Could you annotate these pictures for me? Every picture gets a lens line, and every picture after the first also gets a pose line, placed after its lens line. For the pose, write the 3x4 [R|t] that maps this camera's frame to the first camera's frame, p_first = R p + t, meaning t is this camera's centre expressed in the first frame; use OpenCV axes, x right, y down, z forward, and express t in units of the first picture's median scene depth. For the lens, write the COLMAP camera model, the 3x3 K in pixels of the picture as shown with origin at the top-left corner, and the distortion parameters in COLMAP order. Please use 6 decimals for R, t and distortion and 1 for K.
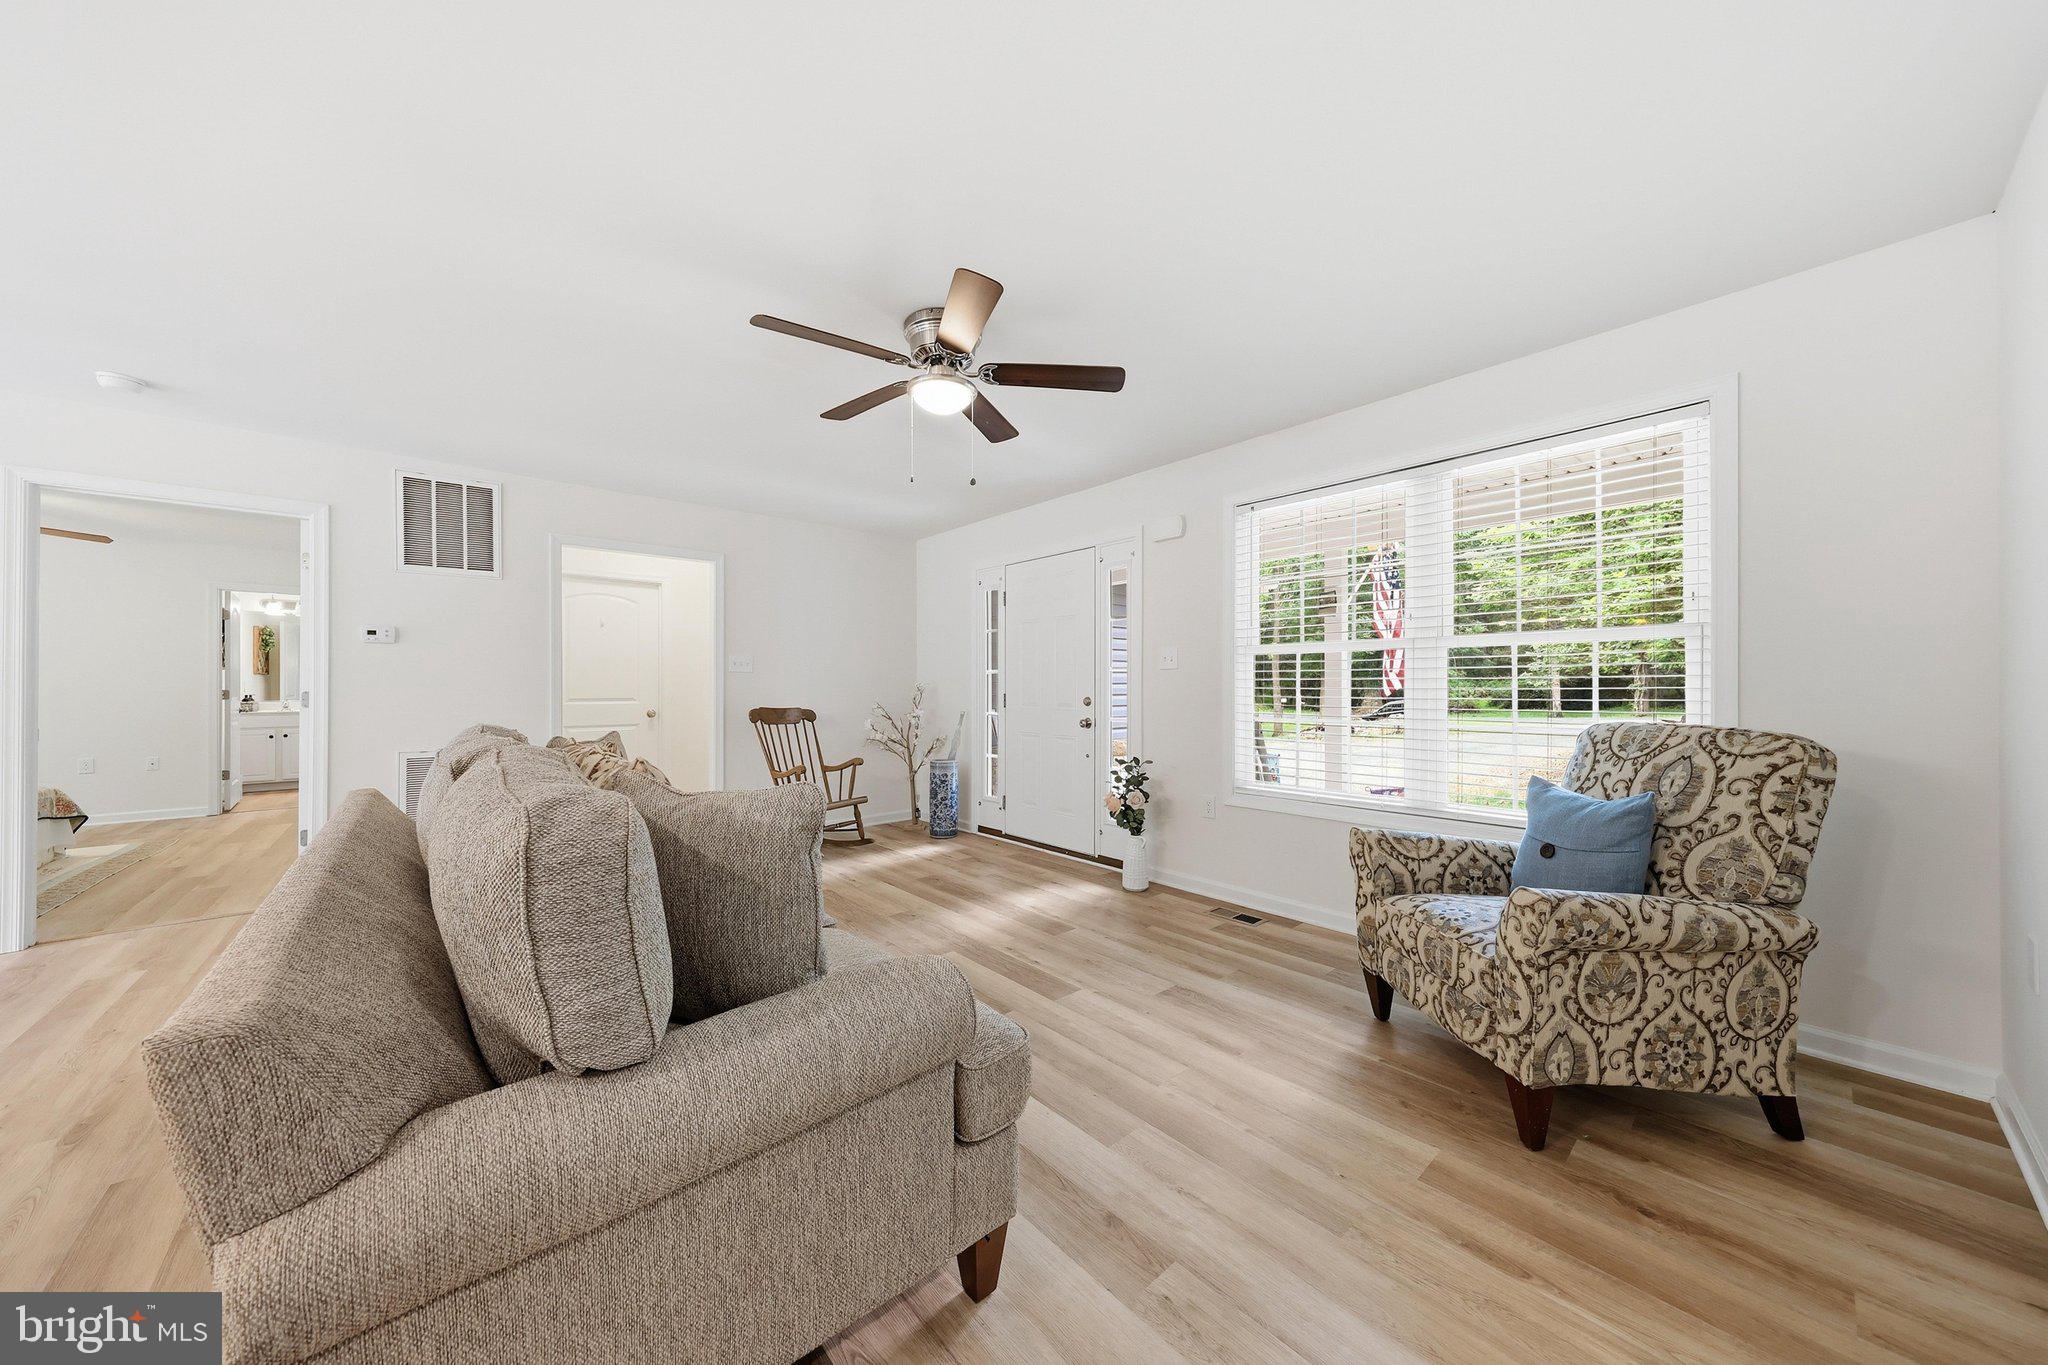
lens RADIAL K [[676.2, 0, 1017.3], [0, 676.2, 685.8], [0, 0, 1]] dist [0.000475, 0.000003]
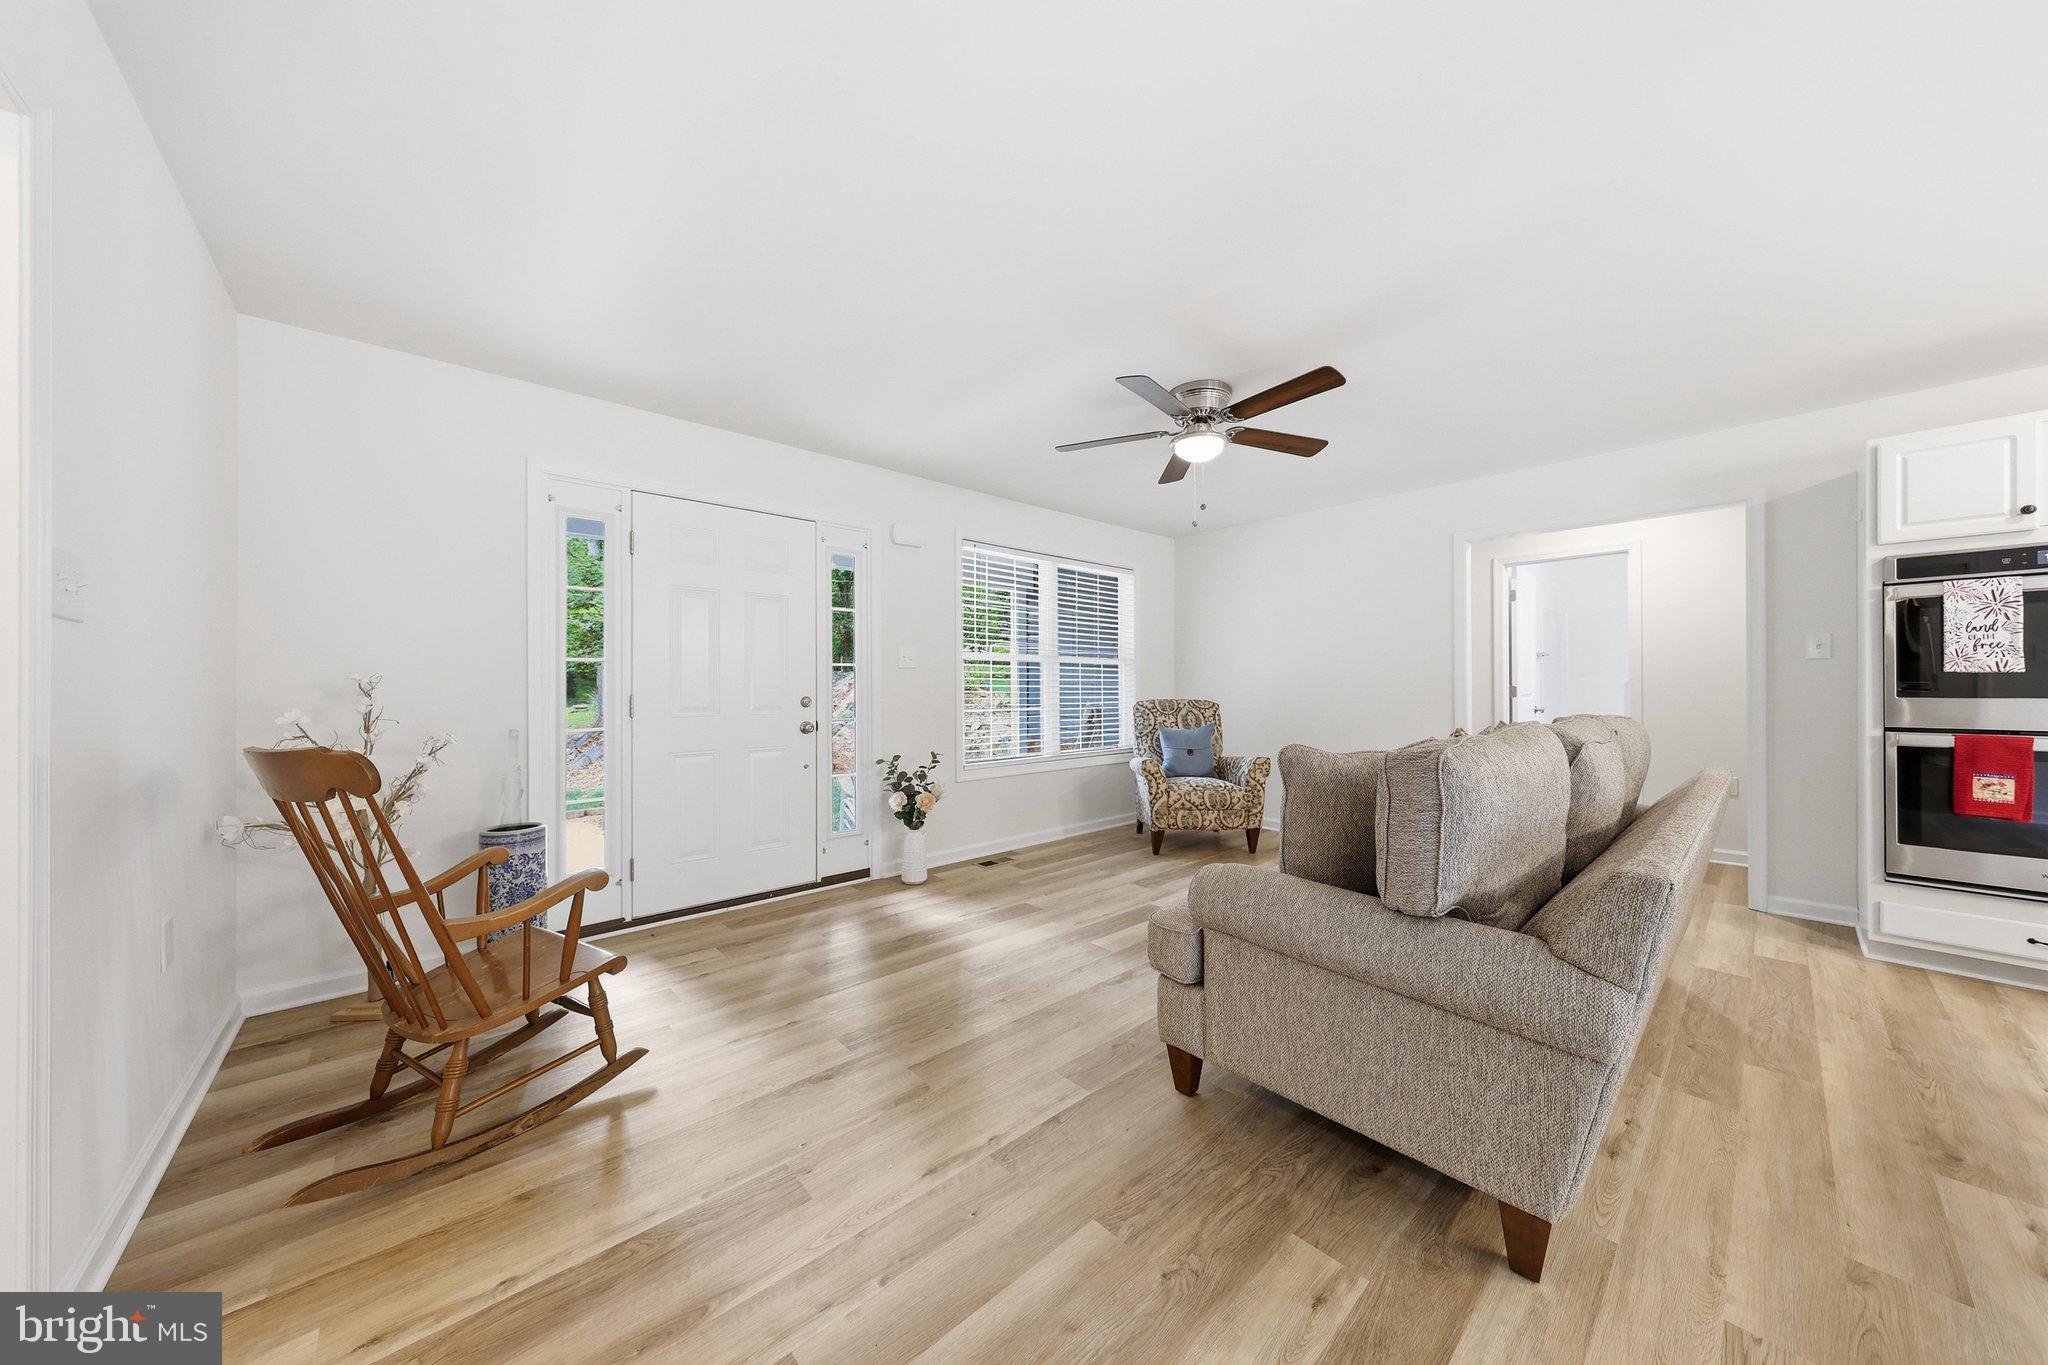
lens RADIAL K [[676.2, 0, 1017.3], [0, 676.2, 685.8], [0, 0, 1]] dist [0.000475, 0.000003]
pose [[-0.014164, 0.004299, 0.999890, -0.883230], [-0.000584, 0.999991, -0.004308, 0.008190], [-0.999900, -0.000645, -0.014162, 0.891798]]
